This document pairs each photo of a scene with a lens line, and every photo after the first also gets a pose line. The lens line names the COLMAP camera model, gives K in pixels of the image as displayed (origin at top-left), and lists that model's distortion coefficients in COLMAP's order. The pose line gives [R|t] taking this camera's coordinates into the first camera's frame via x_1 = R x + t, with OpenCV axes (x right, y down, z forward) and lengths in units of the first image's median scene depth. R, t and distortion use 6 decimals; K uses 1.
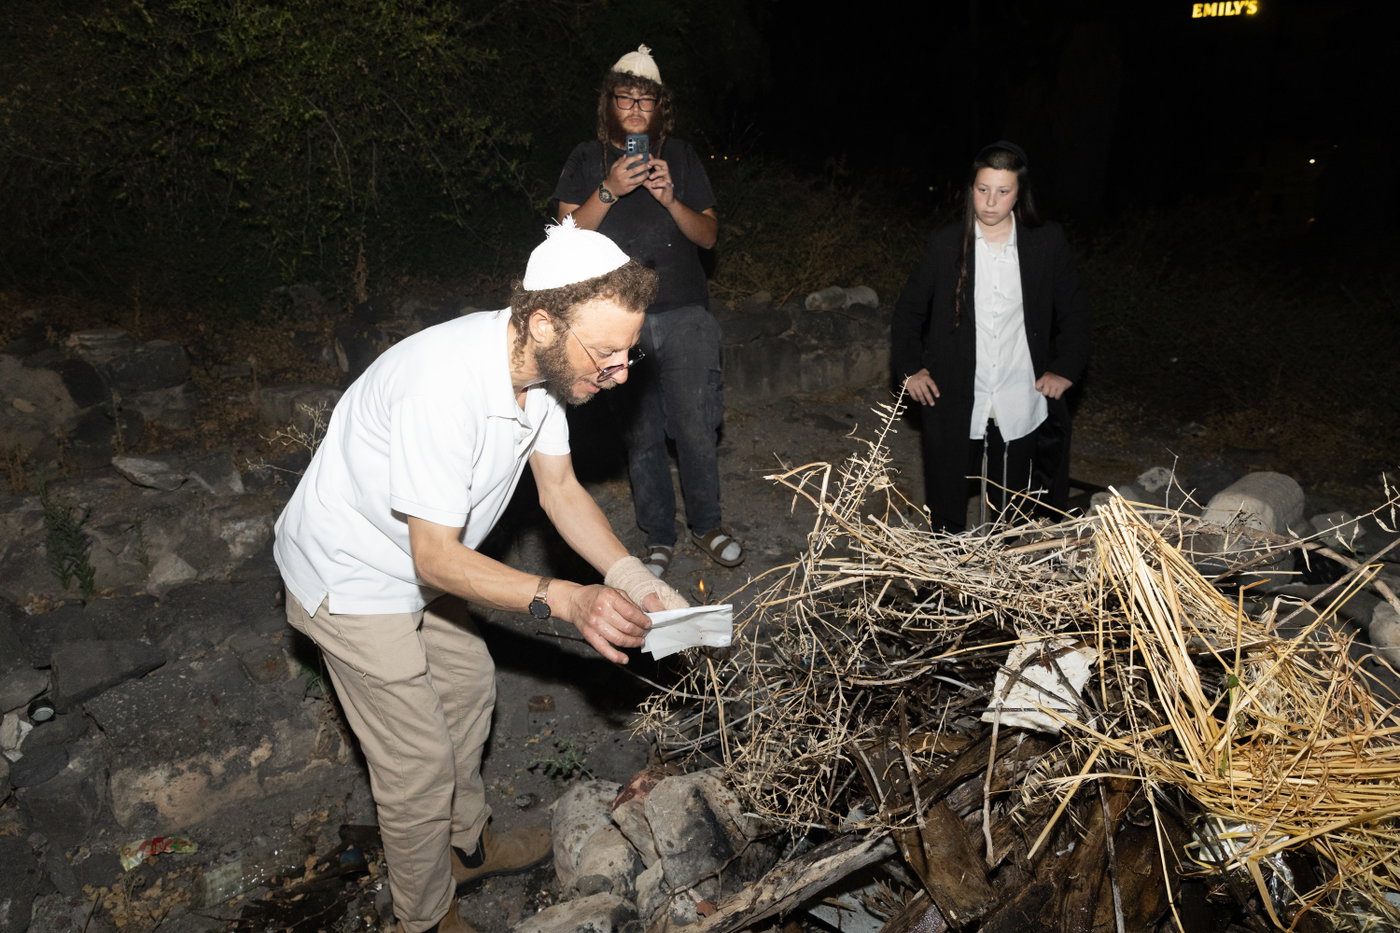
lens RADIAL K [[913.2, 0, 697.9], [0, 913.2, 469.1], [0, 0, 1]] dist [0.001694, 0.006705]
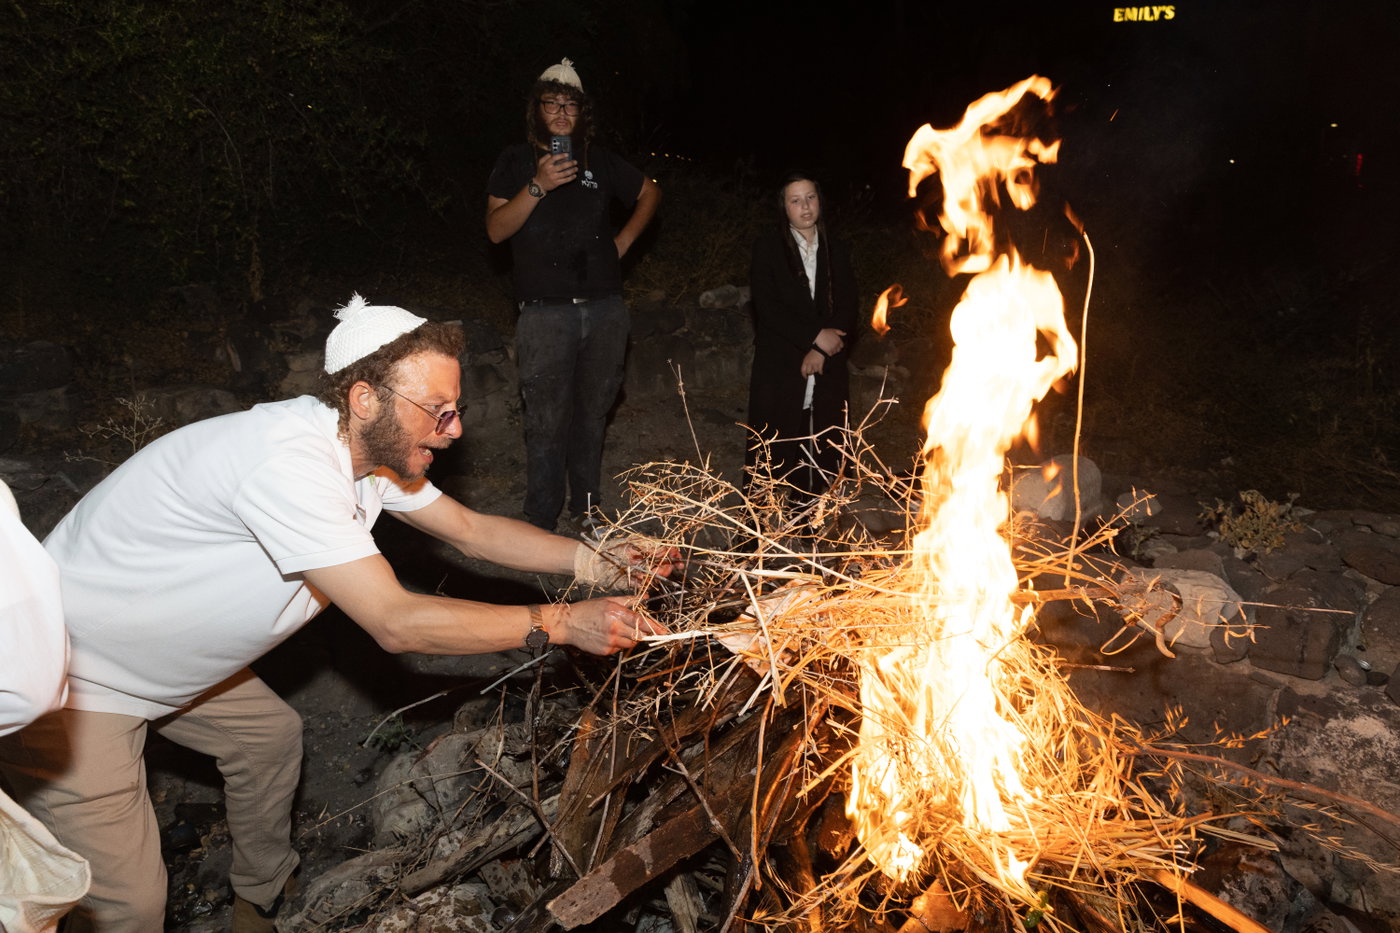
lens RADIAL K [[915.1, 0, 697.6], [0, 915.1, 468.5], [0, 0, 1]] dist [0.004566, 0.004103]
pose [[0.998097, -0.014723, 0.059887, 0.095497], [0.014678, 0.999892, 0.001184, 0.009964], [-0.059898, -0.000303, 0.998204, -0.052205]]
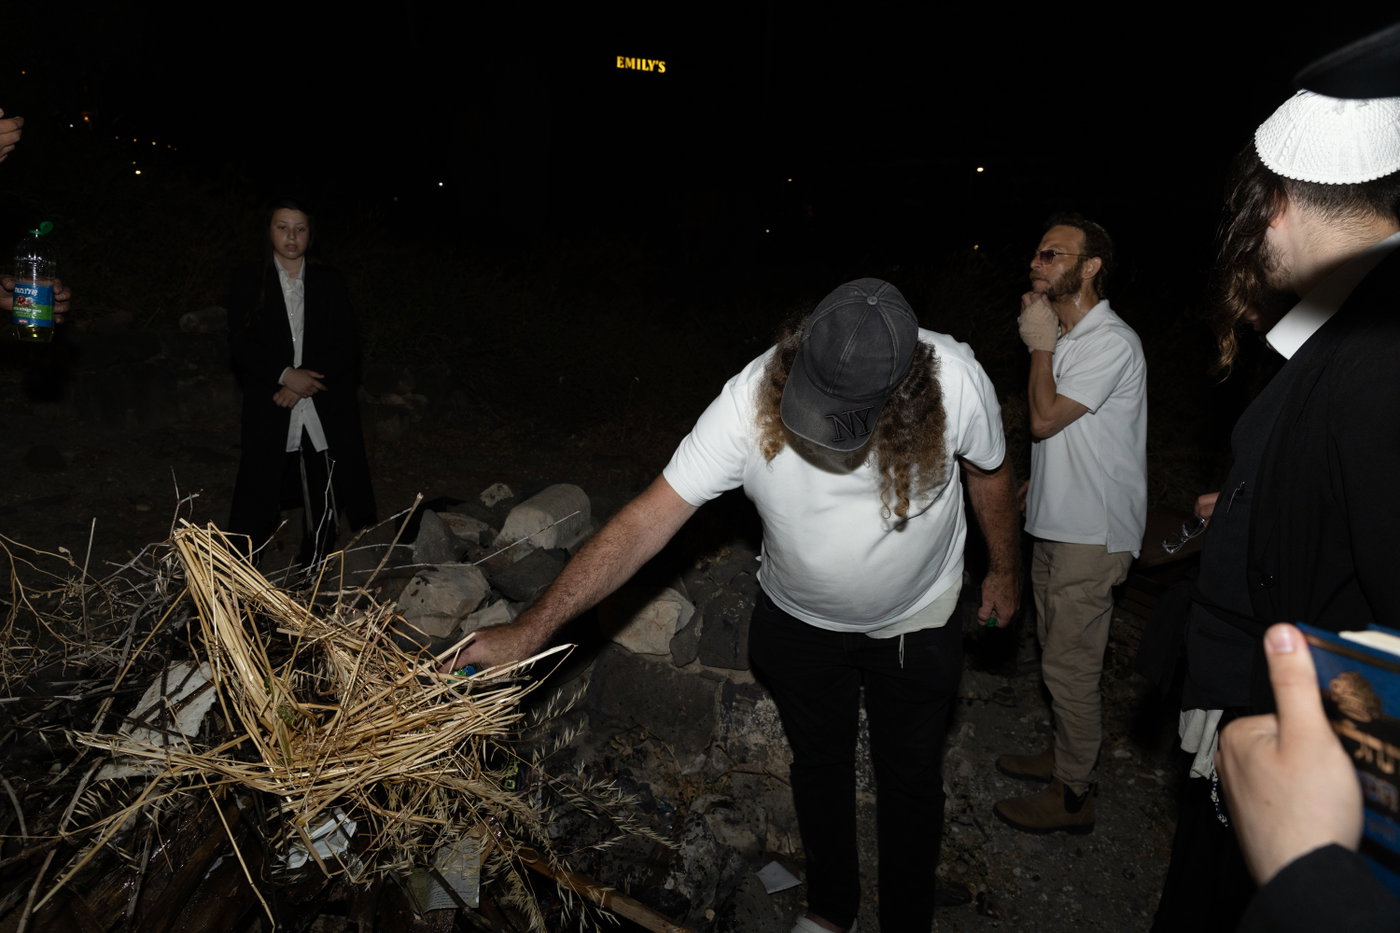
lens RADIAL K [[915.1, 0, 697.6], [0, 915.1, 468.5], [0, 0, 1]] dist [0.004566, 0.004103]
pose [[0.852922, -0.071444, 0.517127, 0.140873], [0.078805, 0.996860, 0.007745, -0.009907], [-0.516056, 0.034146, 0.855874, -0.074005]]
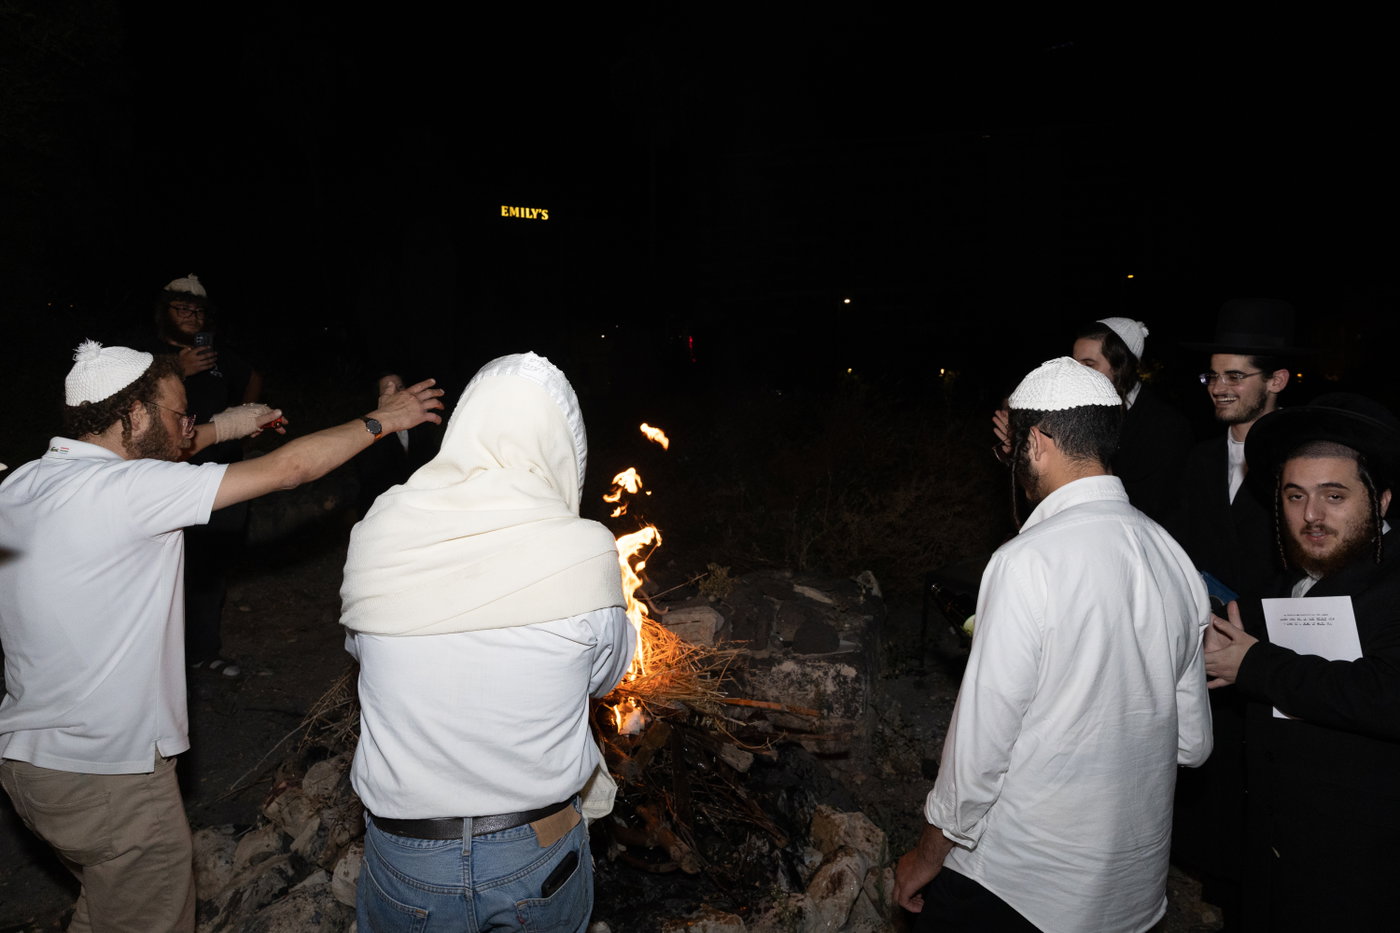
lens RADIAL K [[913.2, 0, 697.9], [0, 913.2, 469.1], [0, 0, 1]] dist [0.001694, 0.006705]
pose [[0.783081, -0.040351, 0.620610, -0.229725], [0.142234, 0.983065, -0.115552, 0.052137], [-0.605437, 0.178758, 0.775559, -0.353336]]
